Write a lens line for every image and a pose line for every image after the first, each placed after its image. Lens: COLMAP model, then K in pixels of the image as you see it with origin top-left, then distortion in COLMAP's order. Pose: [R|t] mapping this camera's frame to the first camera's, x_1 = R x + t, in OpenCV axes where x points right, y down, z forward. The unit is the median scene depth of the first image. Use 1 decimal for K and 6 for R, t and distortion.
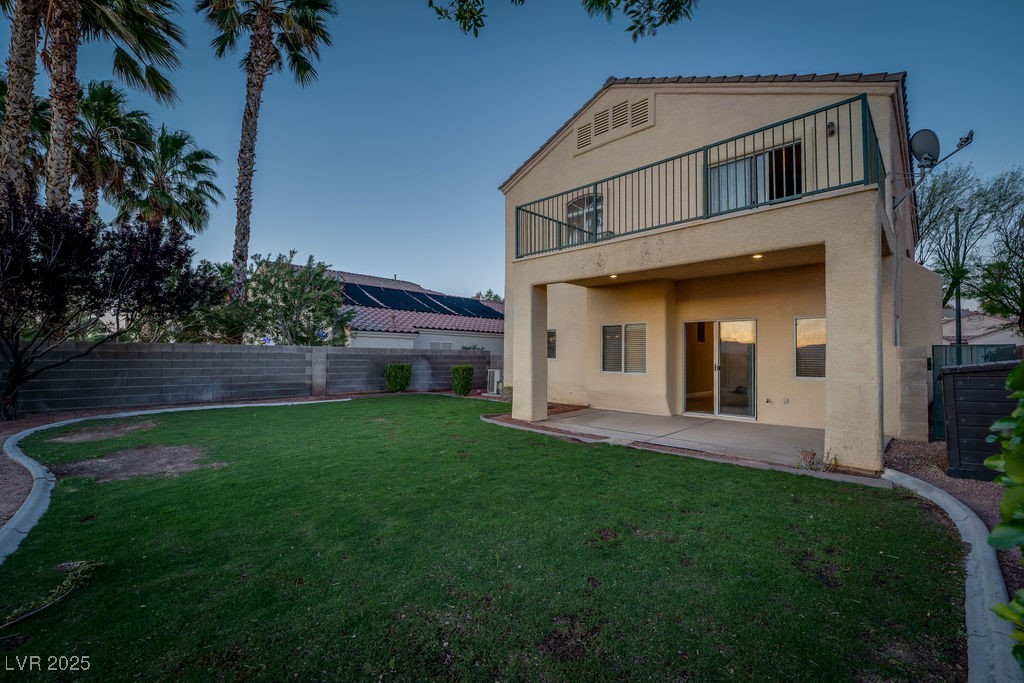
lens RADIAL K [[427.5, 0, 522.5], [0, 427.5, 344.5], [0, 0, 1]] dist [-0.003261, -0.000317]
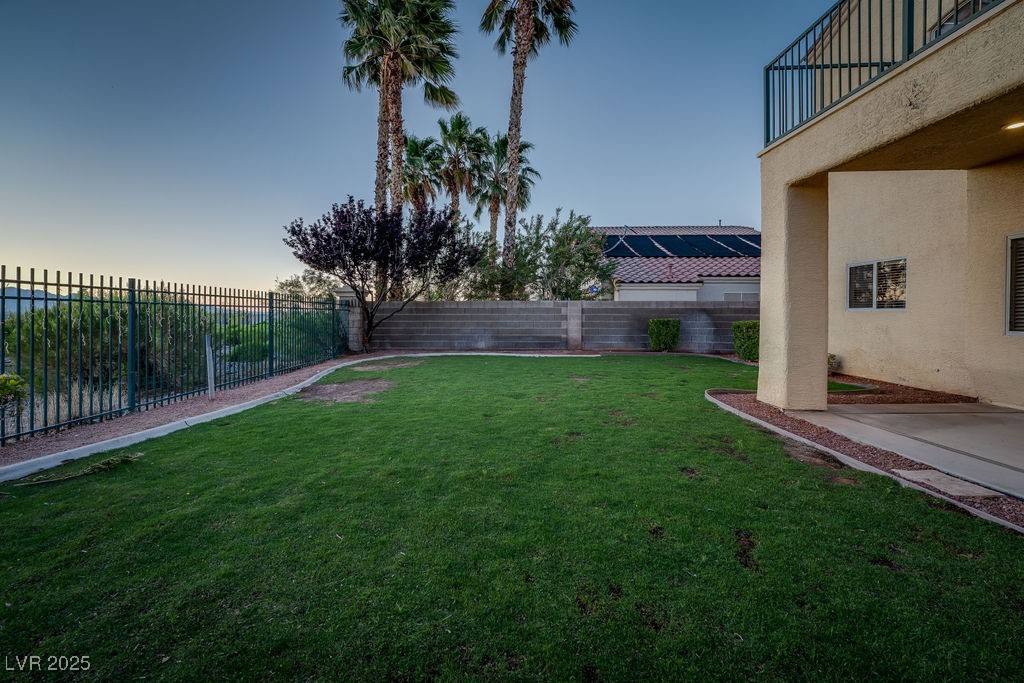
lens RADIAL K [[423.9, 0, 487.7], [0, 423.9, 315.4], [0, 0, 1]] dist [-0.003039, -0.000182]
pose [[0.654557, -0.005371, -0.755994, 0.144633], [0.026998, 0.999503, 0.016275, 0.018022], [0.755530, -0.031063, 0.654377, 0.208927]]
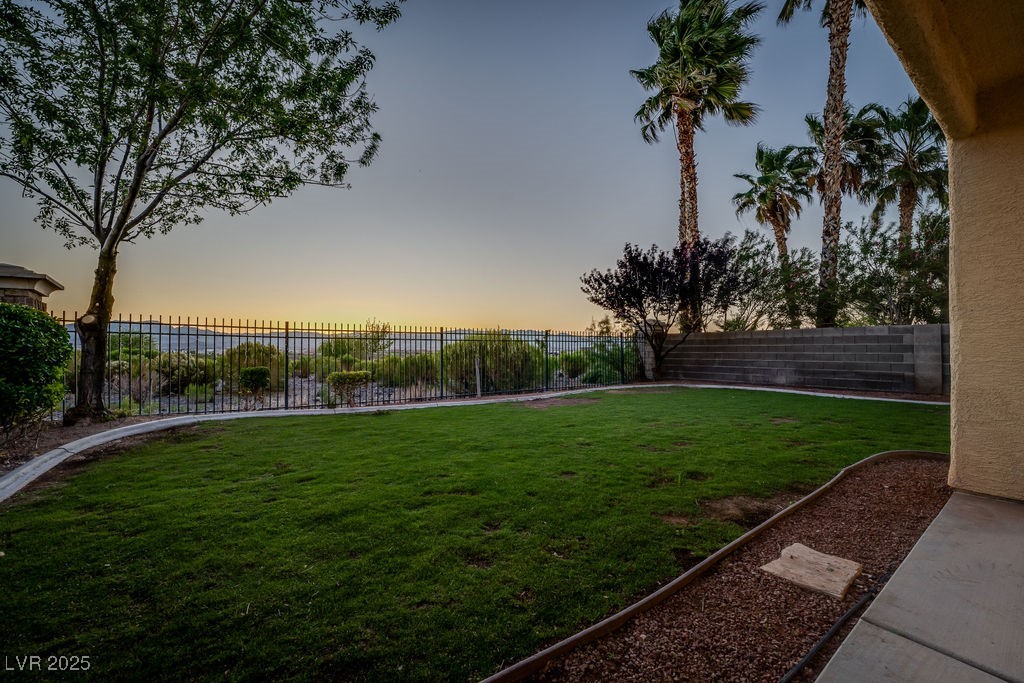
lens RADIAL K [[427.5, 0, 522.5], [0, 427.5, 344.5], [0, 0, 1]] dist [-0.003261, -0.000317]
pose [[-0.173006, -0.018244, -0.984752, 0.340406], [0.030732, 0.999242, -0.023912, 0.035393], [0.984441, -0.034400, -0.172314, 0.486335]]
